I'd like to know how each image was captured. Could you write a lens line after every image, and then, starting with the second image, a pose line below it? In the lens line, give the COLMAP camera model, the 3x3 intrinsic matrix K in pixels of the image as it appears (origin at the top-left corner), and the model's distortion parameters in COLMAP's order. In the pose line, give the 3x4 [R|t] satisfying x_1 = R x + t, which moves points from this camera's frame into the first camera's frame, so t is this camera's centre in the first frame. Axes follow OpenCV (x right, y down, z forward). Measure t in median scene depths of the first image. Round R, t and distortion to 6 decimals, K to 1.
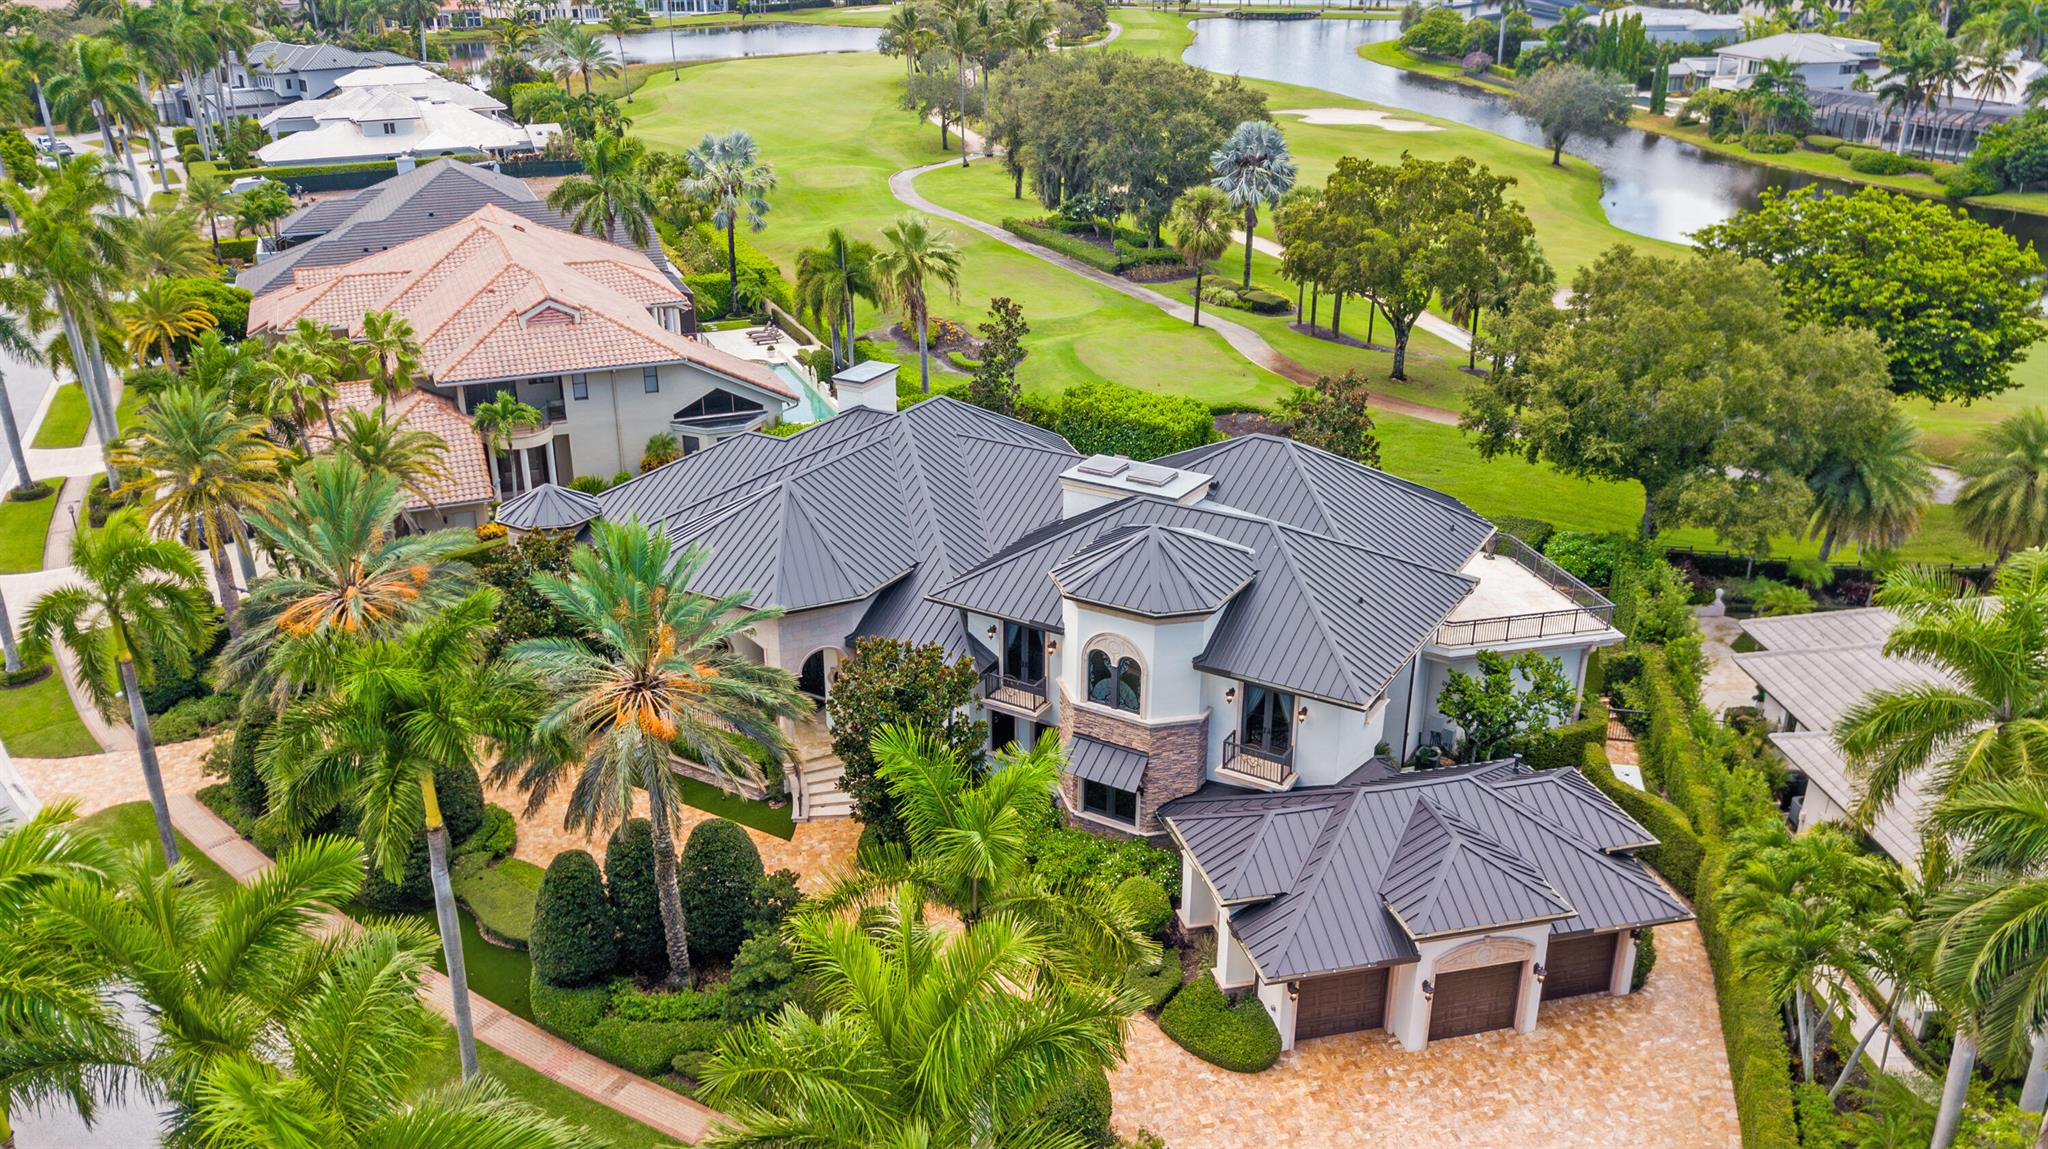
lens RADIAL K [[1598.6, 0, 983.8], [0, 1598.6, 574.8], [0, 0, 1]] dist [-0.001980, -0.062099]
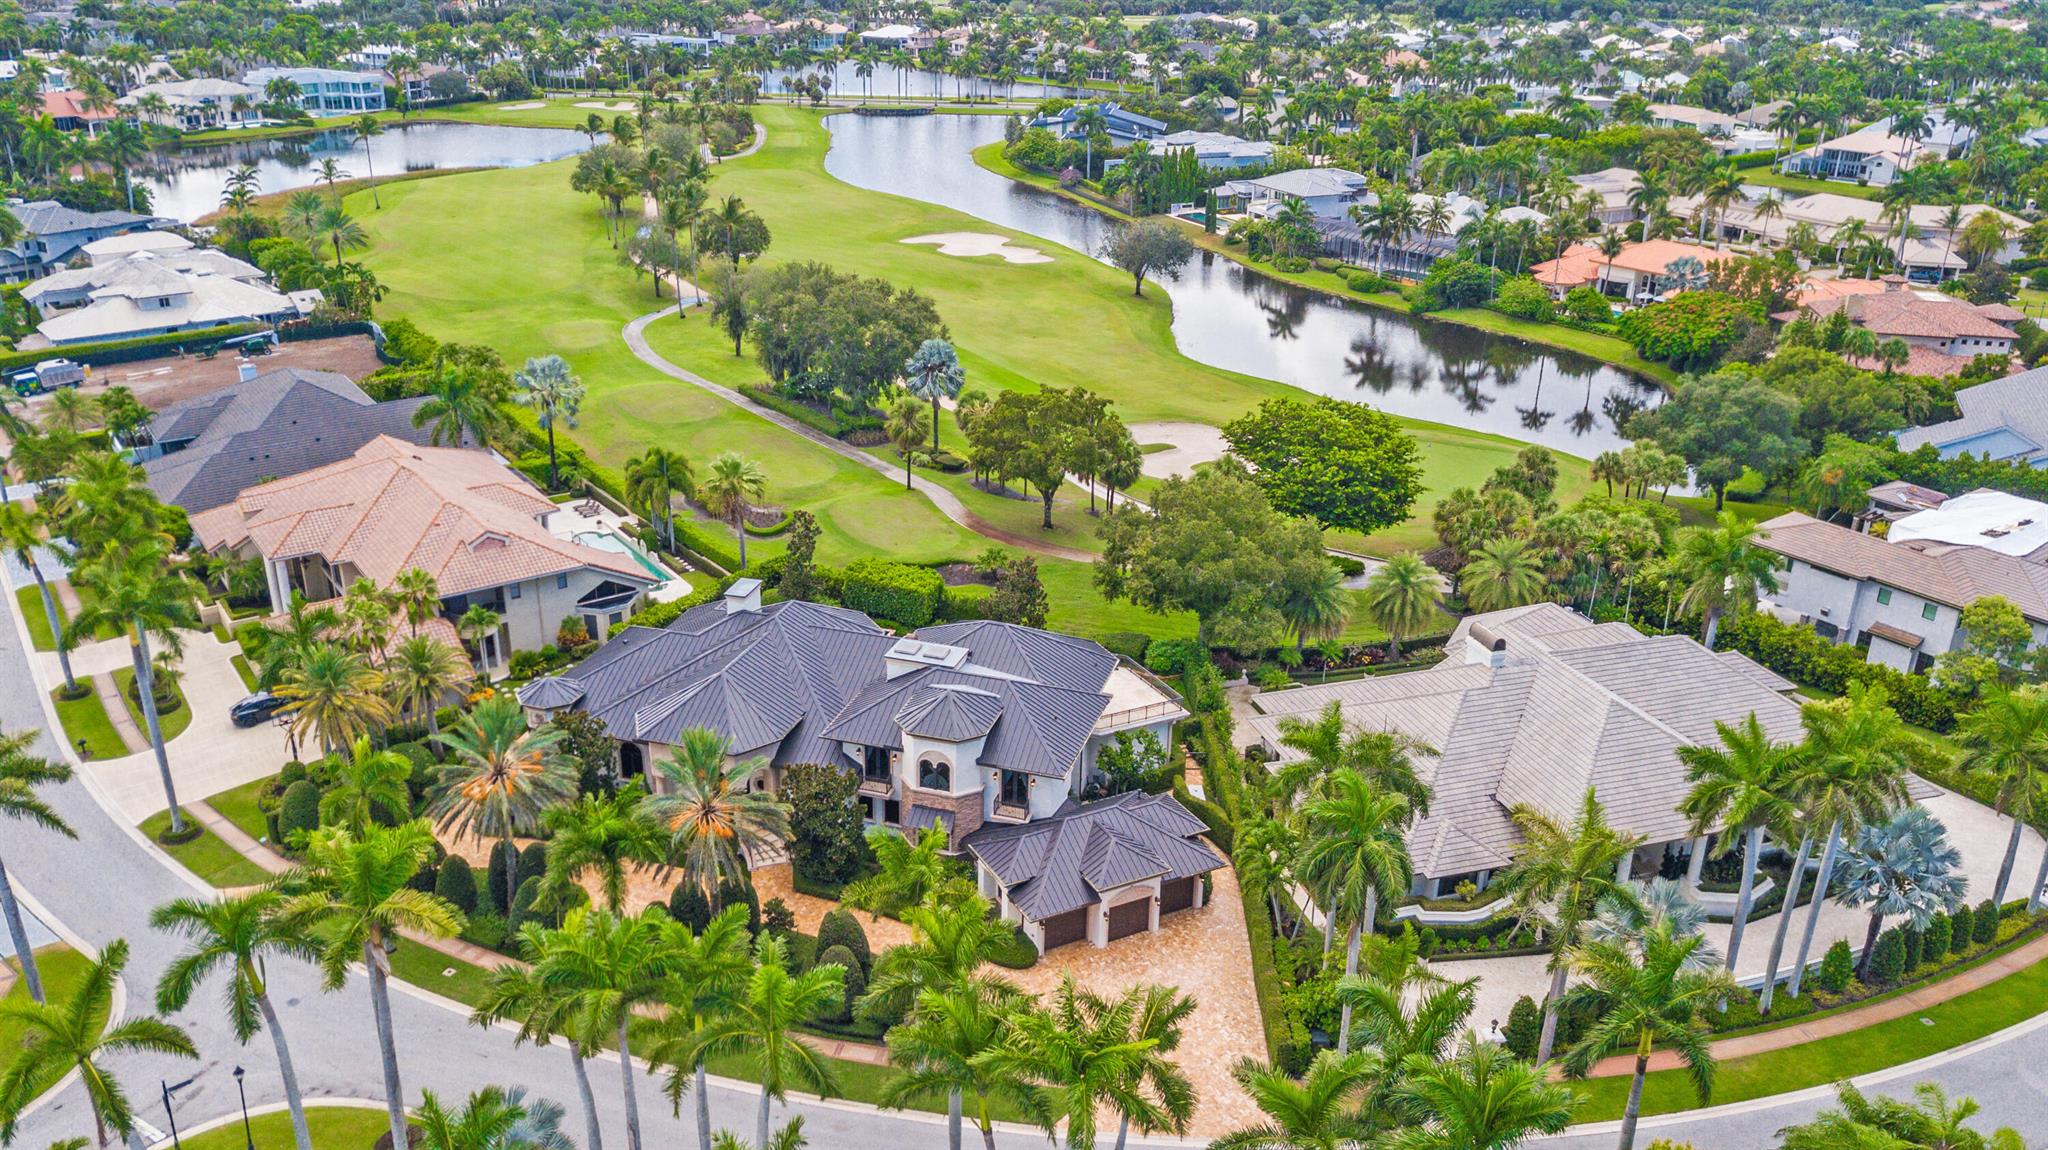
lens RADIAL K [[1539.5, 0, 1031.3], [0, 1539.5, 506.5], [0, 0, 1]] dist [0.060715, -0.087607]
pose [[0.964733, -0.062786, 0.255633, -0.184811], [0.074966, 0.996455, -0.038174, -0.124969], [-0.252330, 0.055992, 0.966020, -0.589883]]
